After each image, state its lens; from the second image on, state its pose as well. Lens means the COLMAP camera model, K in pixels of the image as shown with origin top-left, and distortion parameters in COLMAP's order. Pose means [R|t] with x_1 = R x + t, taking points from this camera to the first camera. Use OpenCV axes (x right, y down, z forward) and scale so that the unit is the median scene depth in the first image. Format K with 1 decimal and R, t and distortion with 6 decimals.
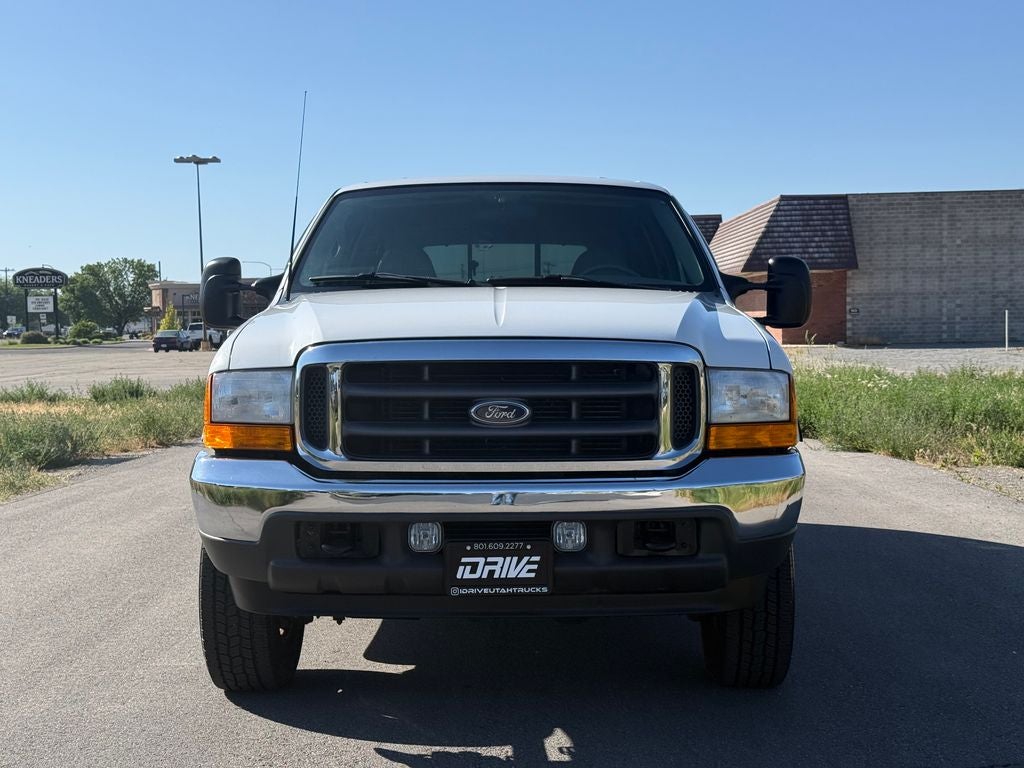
lens RADIAL K [[1435.9, 0, 511.2], [0, 1435.9, 388.9], [0, 0, 1]] dist [0.202557, -0.419775]
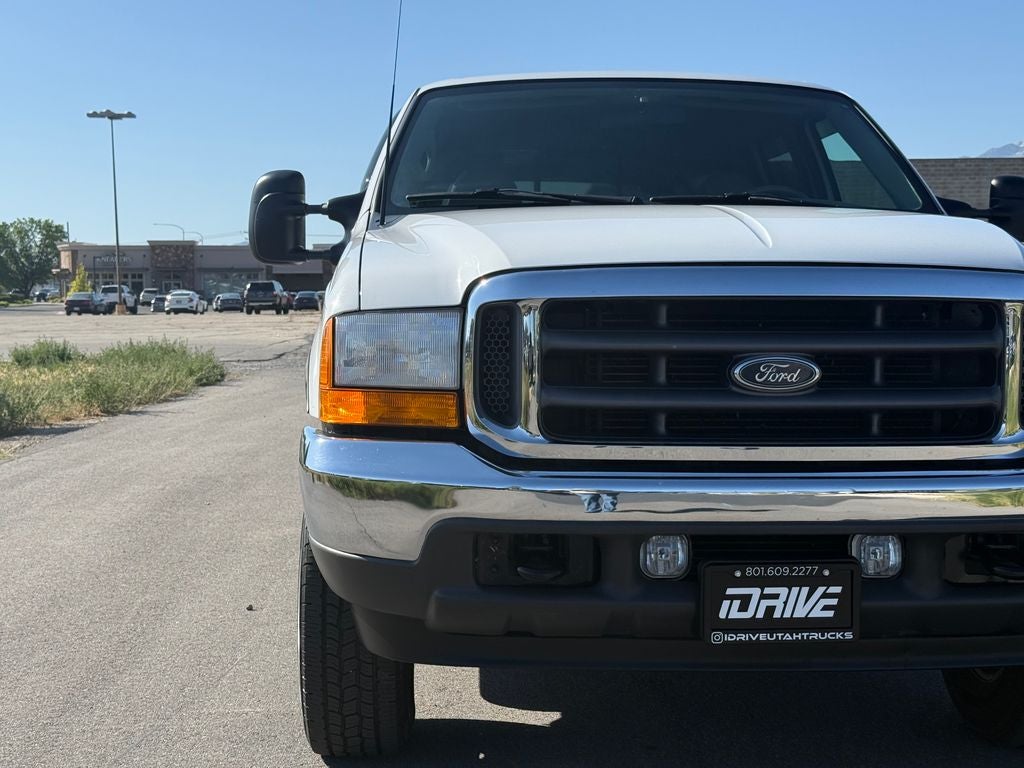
lens RADIAL K [[1435.9, 0, 511.2], [0, 1435.9, 388.9], [0, 0, 1]] dist [0.202557, -0.419775]
pose [[0.998201, 0.004602, 0.059785, -0.165665], [-0.005924, 0.999741, 0.021951, 0.008856], [-0.059669, -0.022266, 0.997970, 0.309685]]
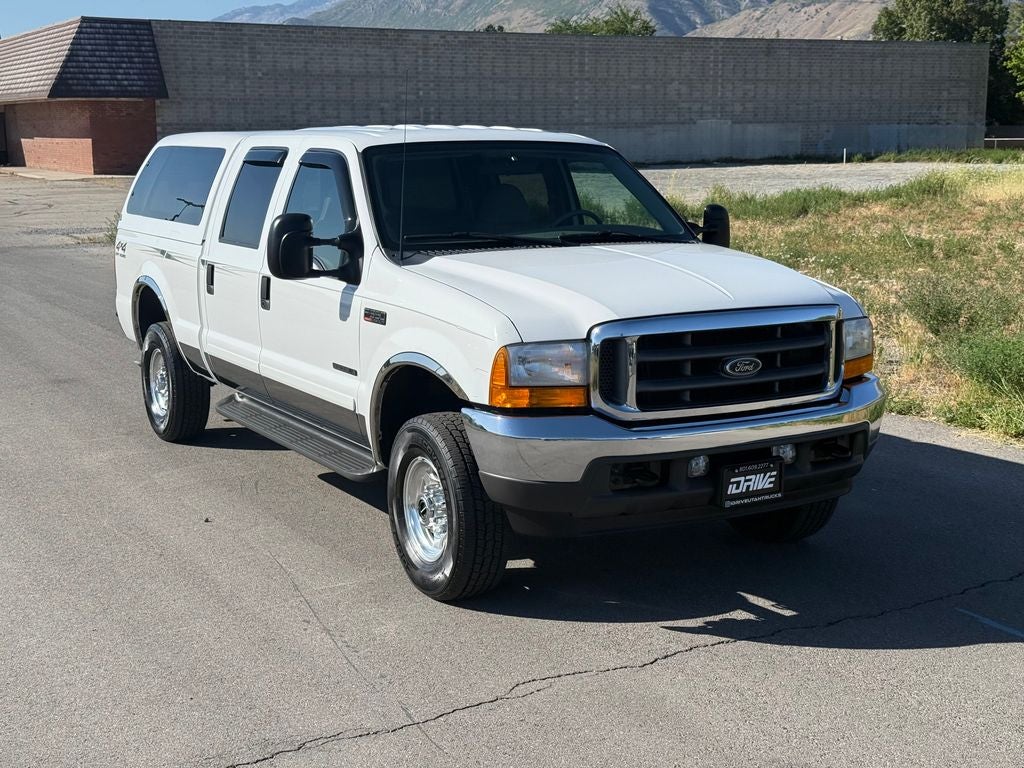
lens RADIAL K [[1435.9, 0, 511.2], [0, 1435.9, 388.9], [0, 0, 1]] dist [0.202557, -0.419775]
pose [[0.870161, -0.080378, 0.486168, -0.797514], [0.019264, 0.991401, 0.129430, -0.131903], [-0.492391, -0.103260, 0.864227, -0.037684]]
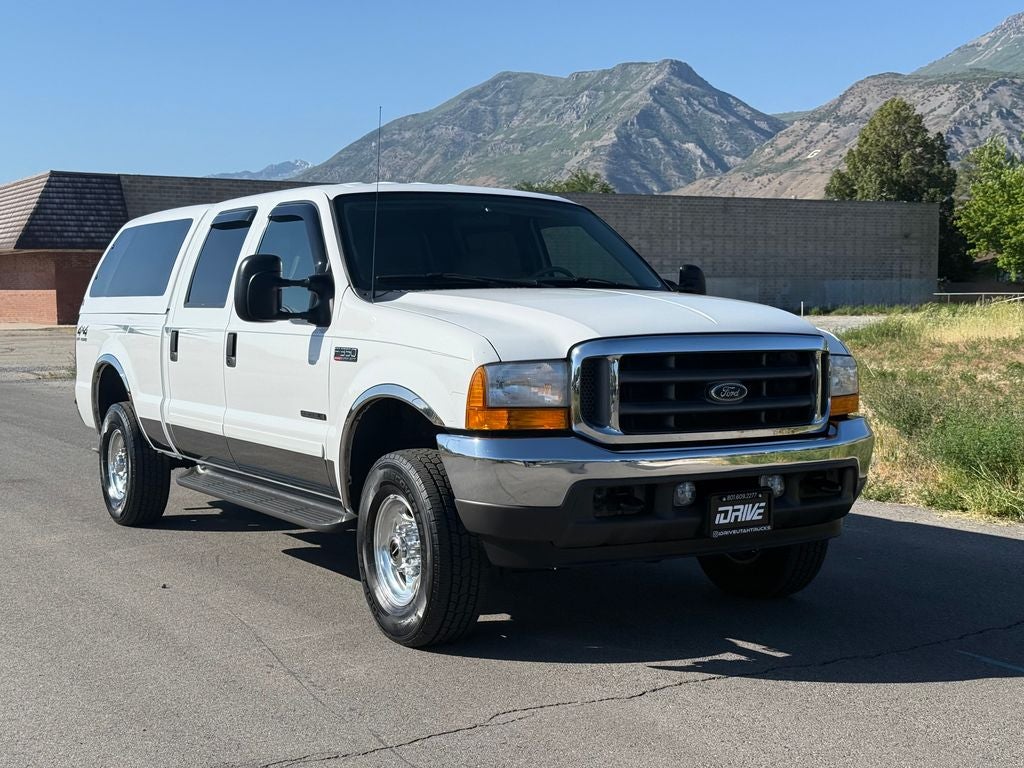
lens RADIAL K [[1435.9, 0, 511.2], [0, 1435.9, 388.9], [0, 0, 1]] dist [0.202557, -0.419775]
pose [[0.857272, -0.026852, 0.514163, -0.789639], [0.019461, 0.999615, 0.019757, -0.014754], [-0.514495, -0.006931, 0.857465, 0.004739]]
